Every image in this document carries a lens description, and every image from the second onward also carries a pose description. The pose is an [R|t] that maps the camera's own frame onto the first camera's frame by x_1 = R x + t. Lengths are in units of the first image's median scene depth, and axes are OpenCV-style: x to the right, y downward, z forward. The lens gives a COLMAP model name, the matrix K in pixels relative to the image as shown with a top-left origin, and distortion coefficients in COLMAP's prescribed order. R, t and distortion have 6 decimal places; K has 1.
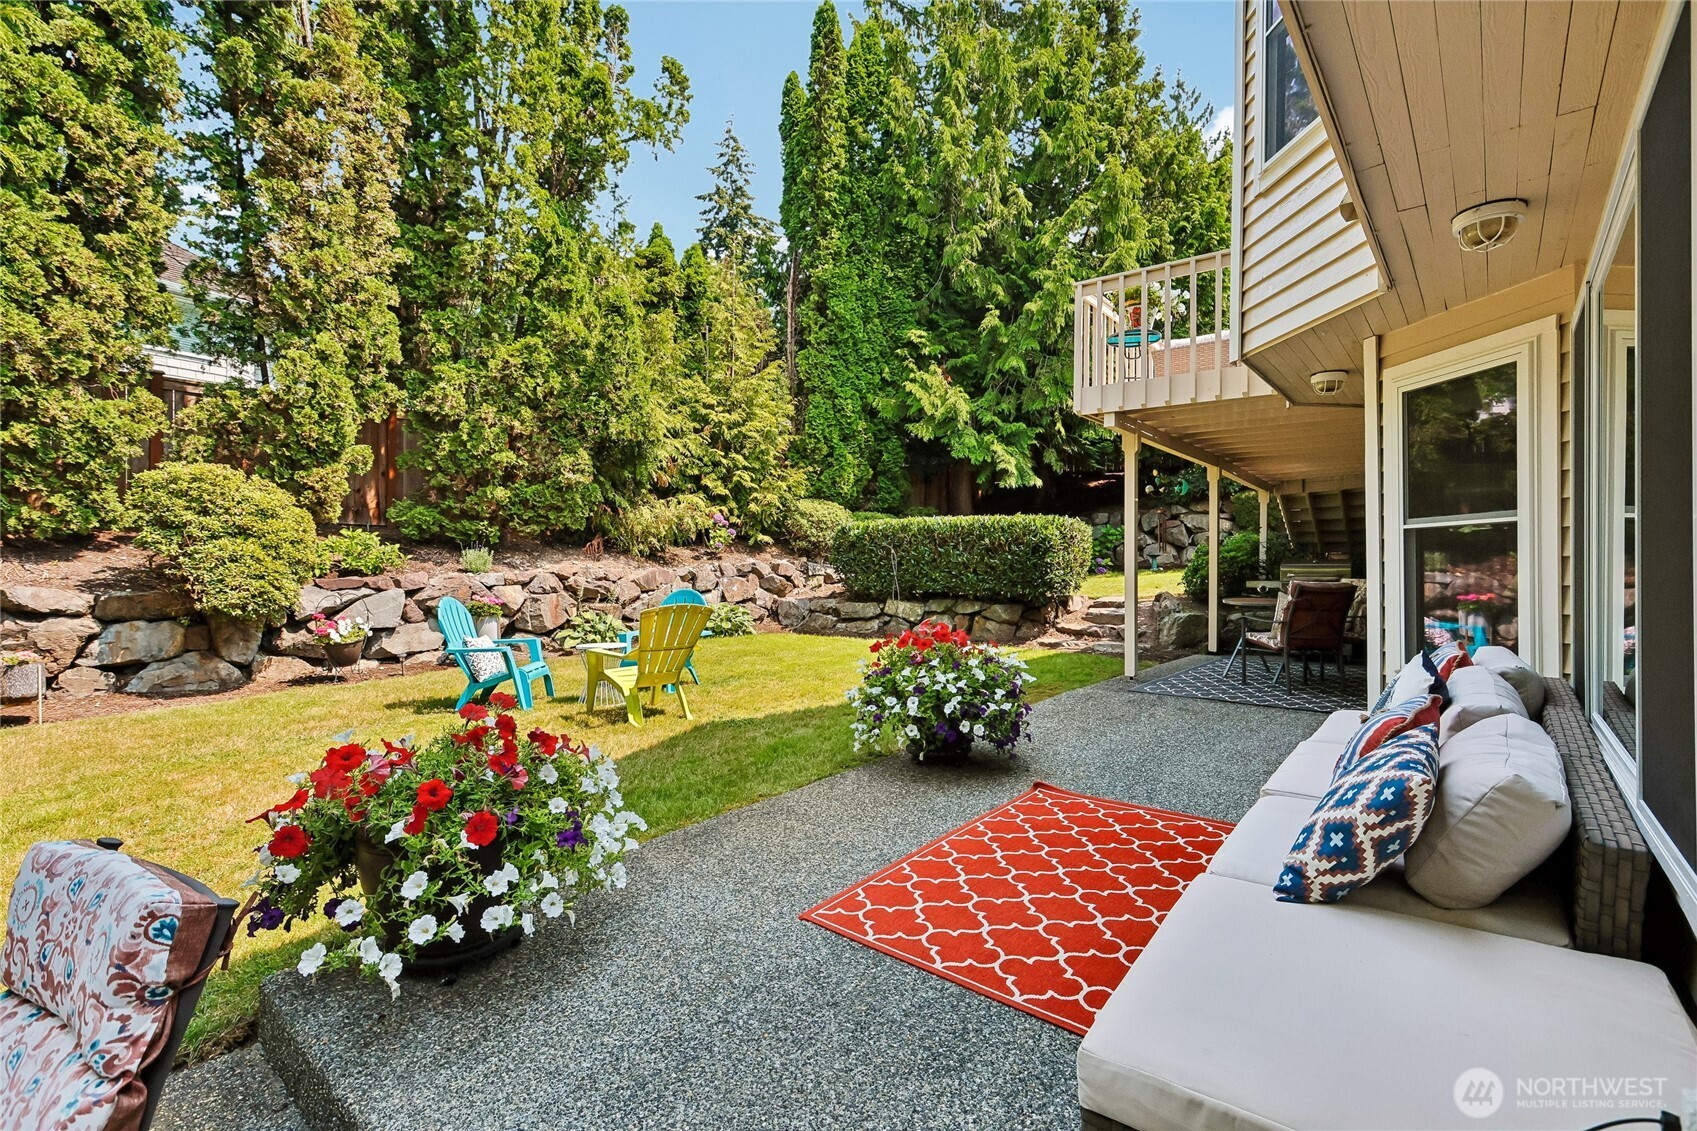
lens RADIAL K [[771.4, 0, 852.1], [0, 771.4, 569.3], [0, 0, 1]] dist [-0.003850, 0.003138]
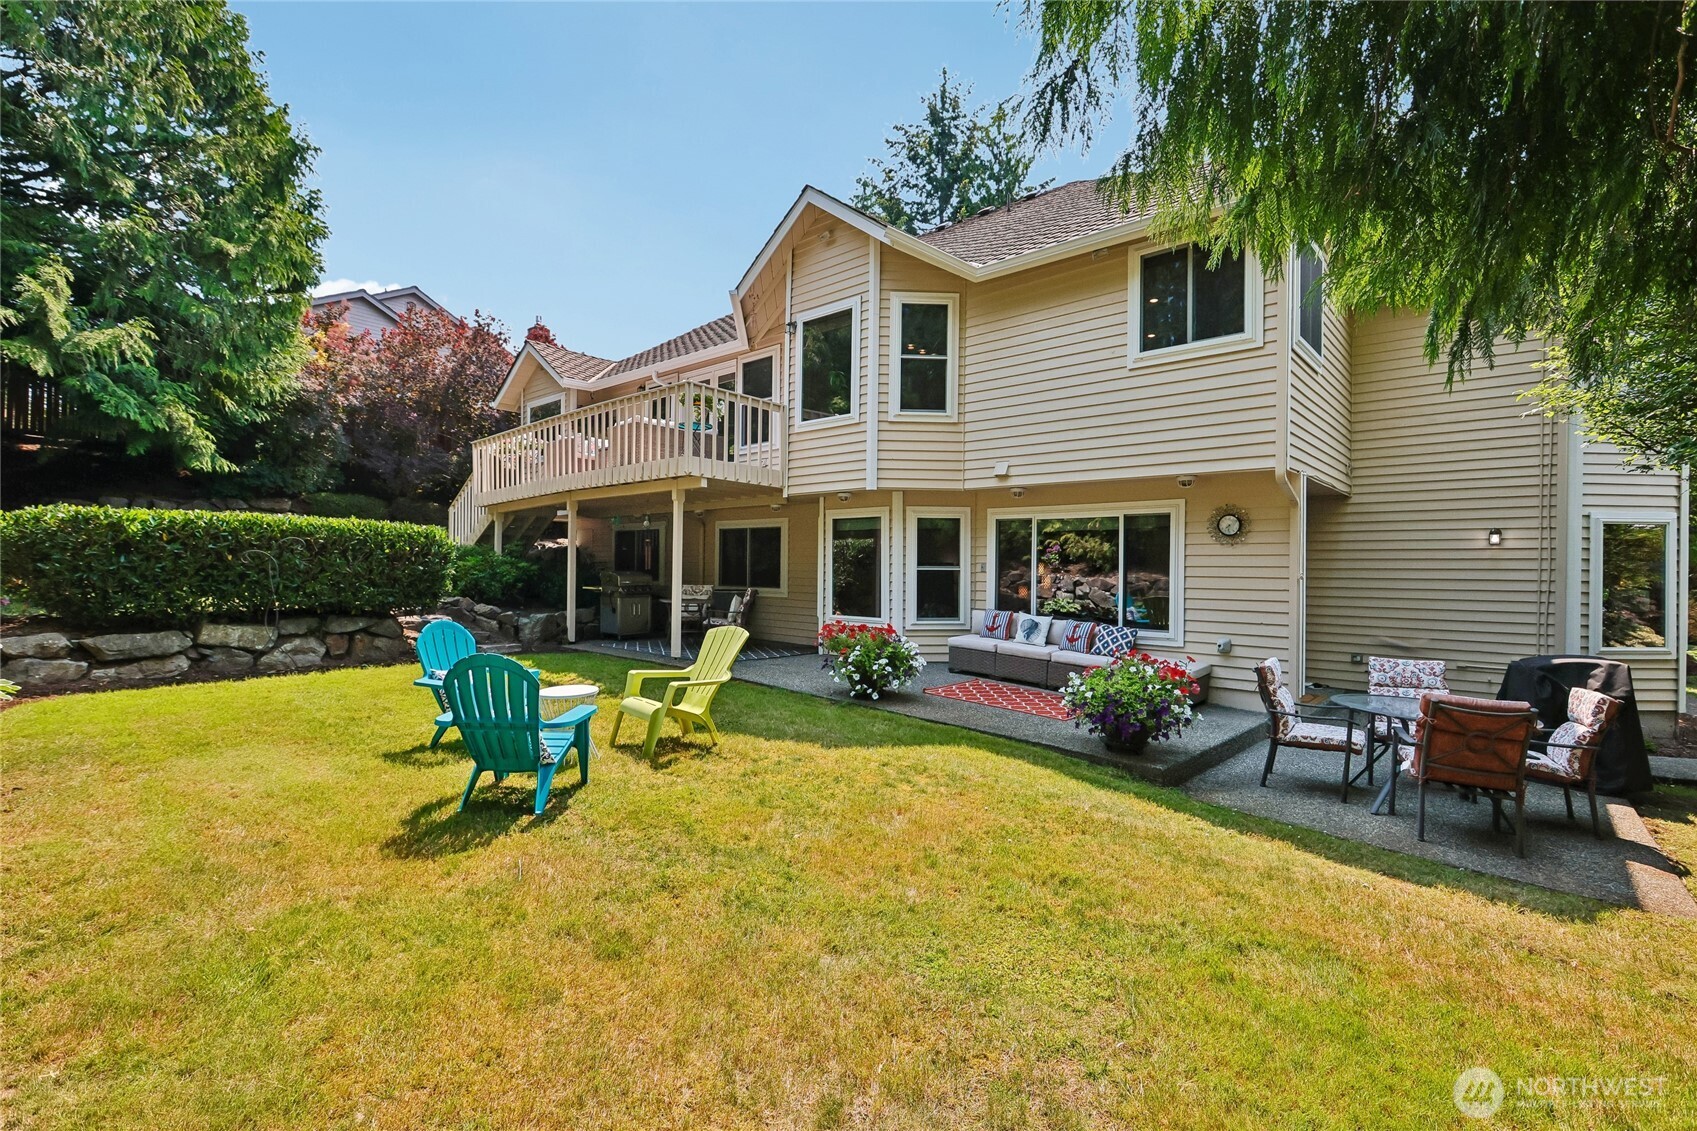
lens RADIAL K [[771.4, 0, 848.8], [0, 771.4, 565.9], [0, 0, 1]] dist [-0.003850, 0.003138]
pose [[0.038827, -0.003662, 0.999239, -0.690186], [-0.010275, 0.999939, 0.004064, -0.026597], [-0.999193, -0.010425, 0.038787, 0.398652]]
